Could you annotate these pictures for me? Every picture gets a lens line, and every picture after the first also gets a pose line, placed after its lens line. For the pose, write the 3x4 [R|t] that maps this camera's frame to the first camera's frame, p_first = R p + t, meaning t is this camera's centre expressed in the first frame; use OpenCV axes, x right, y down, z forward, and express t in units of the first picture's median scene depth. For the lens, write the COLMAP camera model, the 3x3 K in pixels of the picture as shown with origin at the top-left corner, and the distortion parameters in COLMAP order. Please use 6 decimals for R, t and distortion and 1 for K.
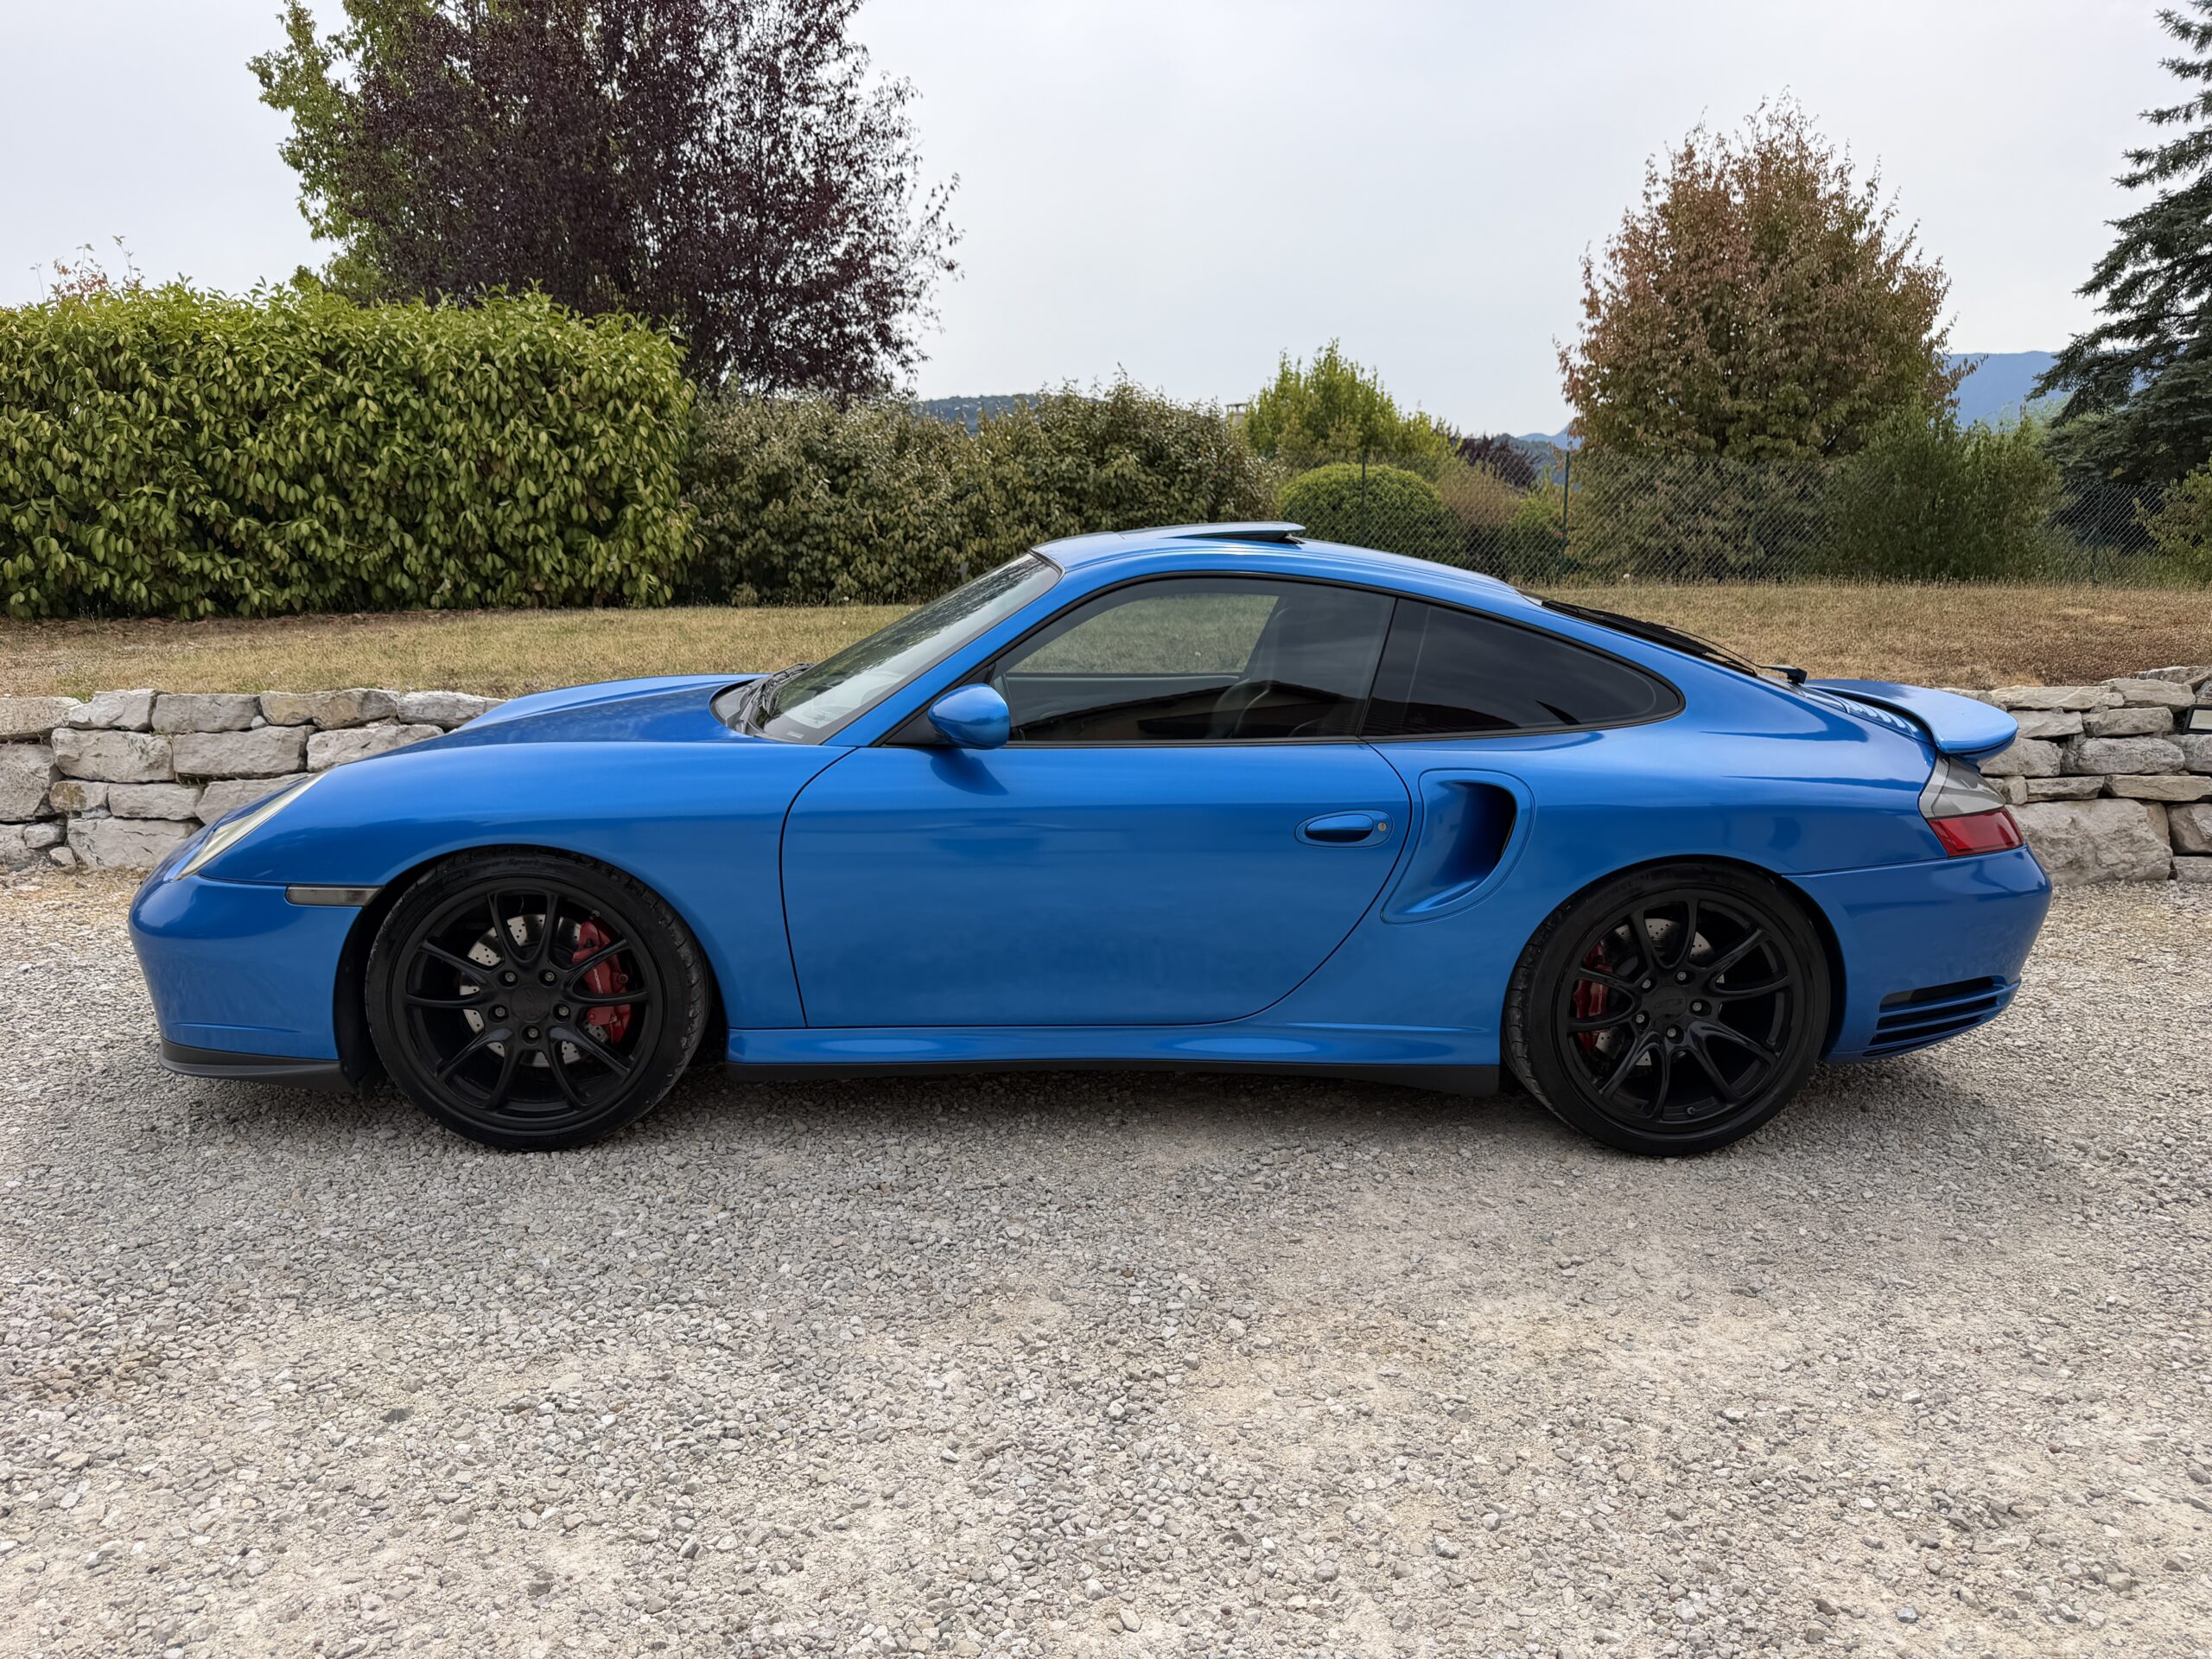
lens RADIAL K [[1570.7, 0, 1113.3], [0, 1570.7, 841.8], [0, 0, 1]] dist [0.011286, -0.020936]
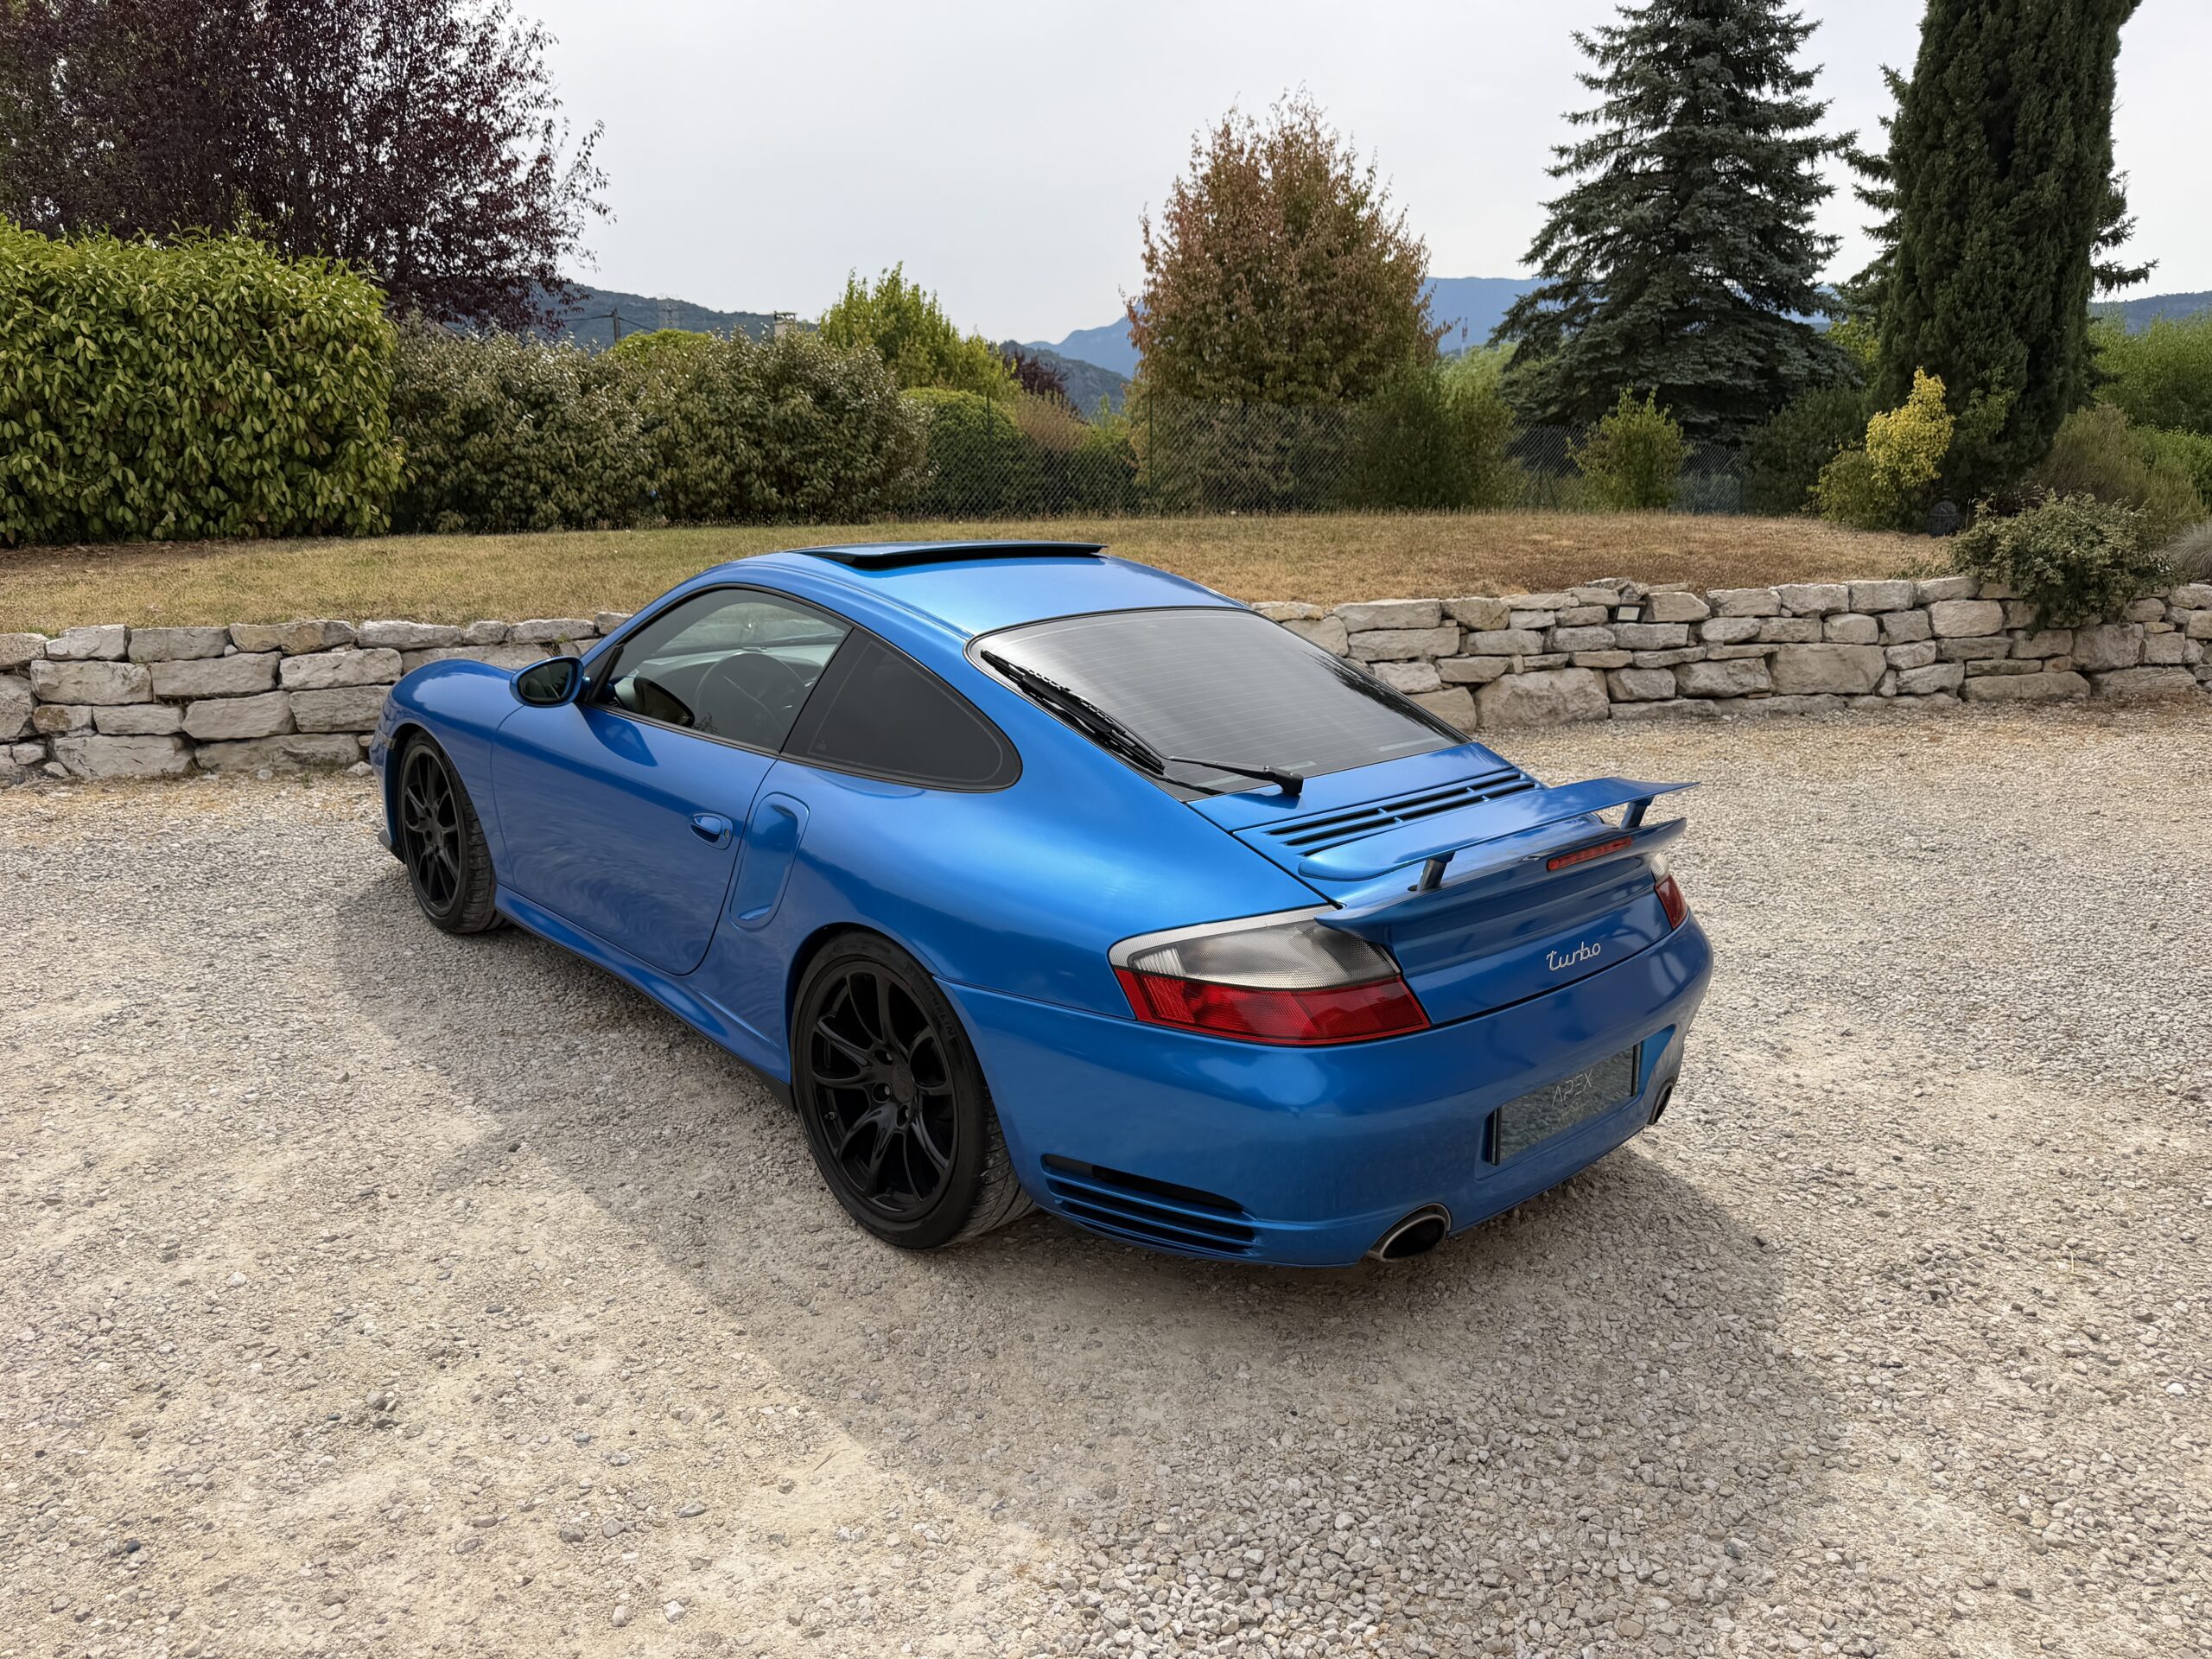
lens RADIAL K [[1570.7, 0, 1112.6], [0, 1570.7, 834.6], [0, 0, 1]] dist [0.011286, -0.020936]
pose [[0.954980, -0.062128, 0.290091, -0.143188], [0.046114, 0.997028, 0.061720, 0.011645], [-0.293063, -0.045564, 0.955007, -0.193020]]
